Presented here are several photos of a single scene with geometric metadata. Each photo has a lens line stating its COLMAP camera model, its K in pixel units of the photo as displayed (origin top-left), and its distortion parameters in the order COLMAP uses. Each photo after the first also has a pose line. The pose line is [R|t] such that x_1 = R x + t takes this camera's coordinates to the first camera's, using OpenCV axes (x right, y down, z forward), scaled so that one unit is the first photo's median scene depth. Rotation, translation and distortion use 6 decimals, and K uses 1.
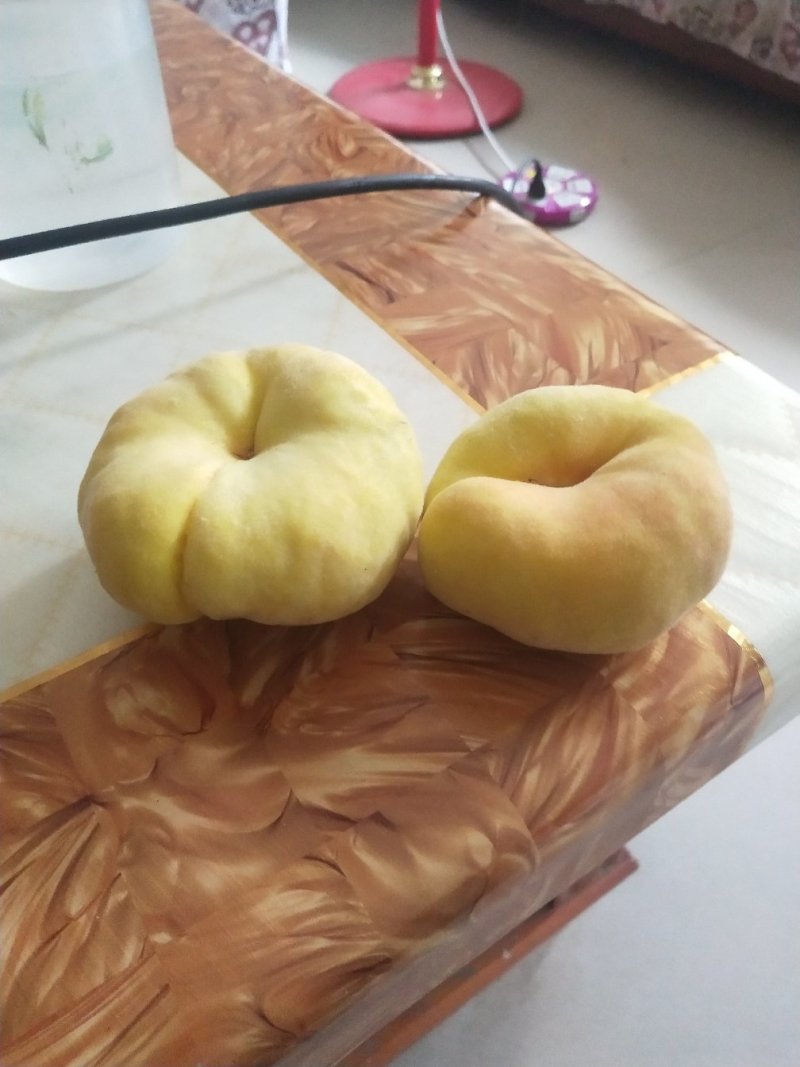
lens RADIAL K [[841.7, 0, 400.0], [0, 841.7, 533.5], [0, 0, 1]] dist [-0.022910, 0.005423]
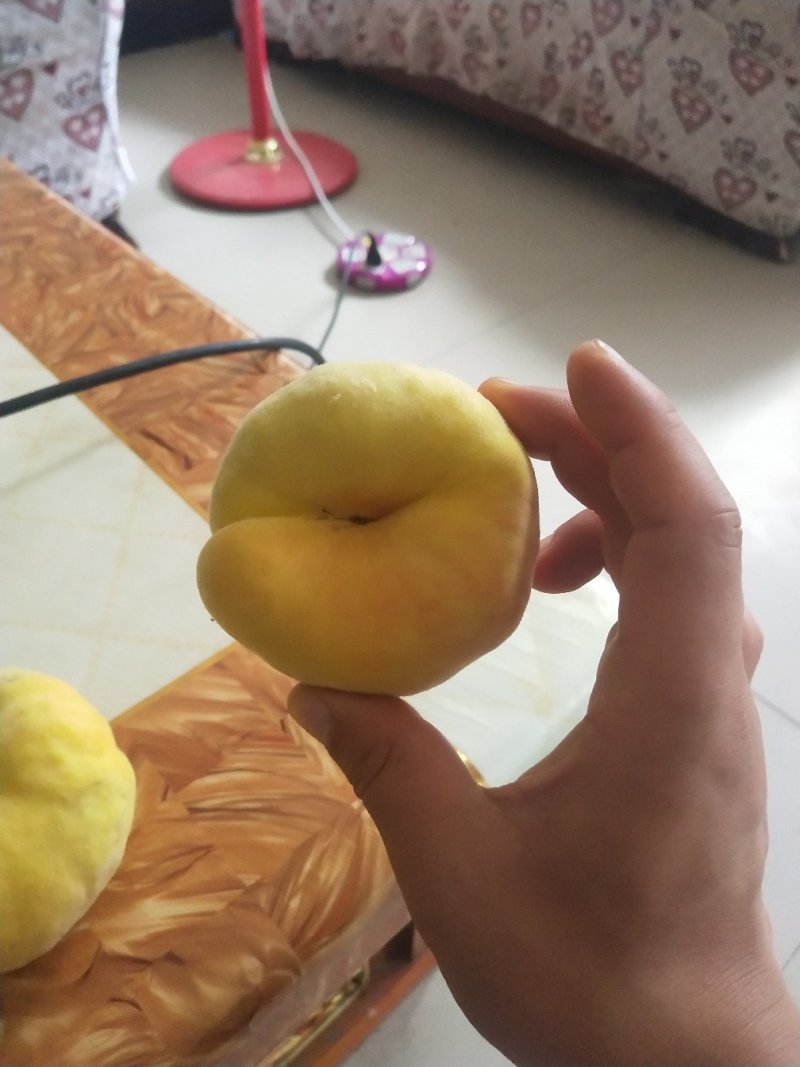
lens RADIAL K [[849.7, 0, 397.9], [0, 849.7, 531.2], [0, 0, 1]] dist [-0.063695, 0.082361]
pose [[0.988095, -0.088813, 0.125617, 0.120583], [0.093593, 0.995075, -0.032661, -0.126927], [-0.122098, 0.044029, 0.991541, -0.178523]]
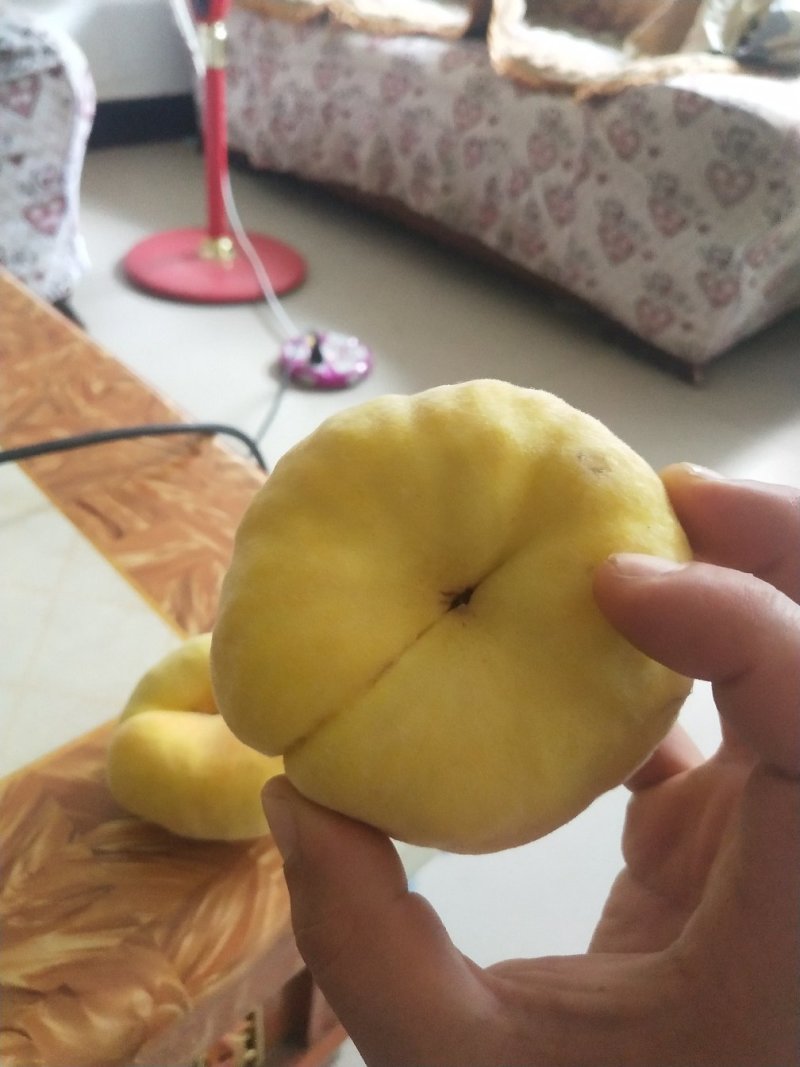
lens RADIAL K [[851.8, 0, 400.0], [0, 851.8, 533.5], [0, 0, 1]] dist [-0.061858, 0.072414]
pose [[0.977497, -0.020165, 0.209983, 0.132164], [0.049769, 0.989366, -0.136670, -0.093479], [-0.204994, 0.144045, 0.968106, -0.282505]]
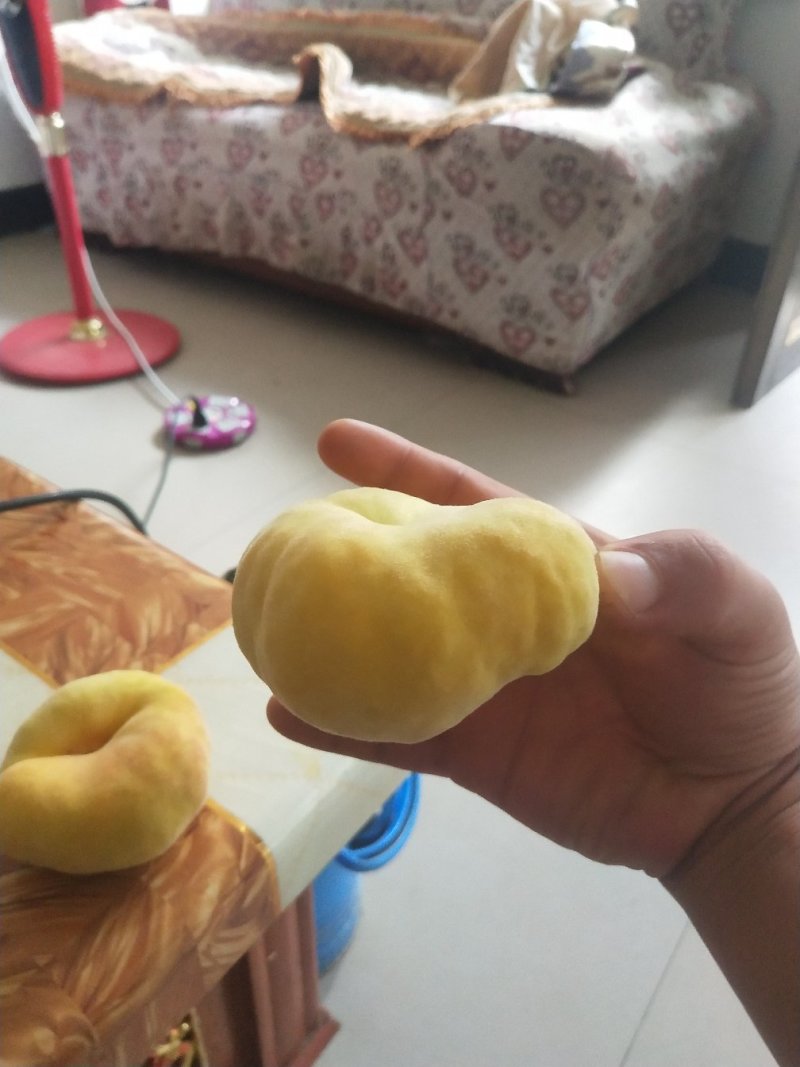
lens RADIAL K [[844.6, 0, 400.0], [0, 844.6, 533.5], [0, 0, 1]] dist [-0.054198, 0.069110]
pose [[0.939540, -0.157214, 0.304219, 0.203851], [0.217854, 0.959836, -0.176792, -0.030579], [-0.264206, 0.232378, 0.936053, -0.362639]]
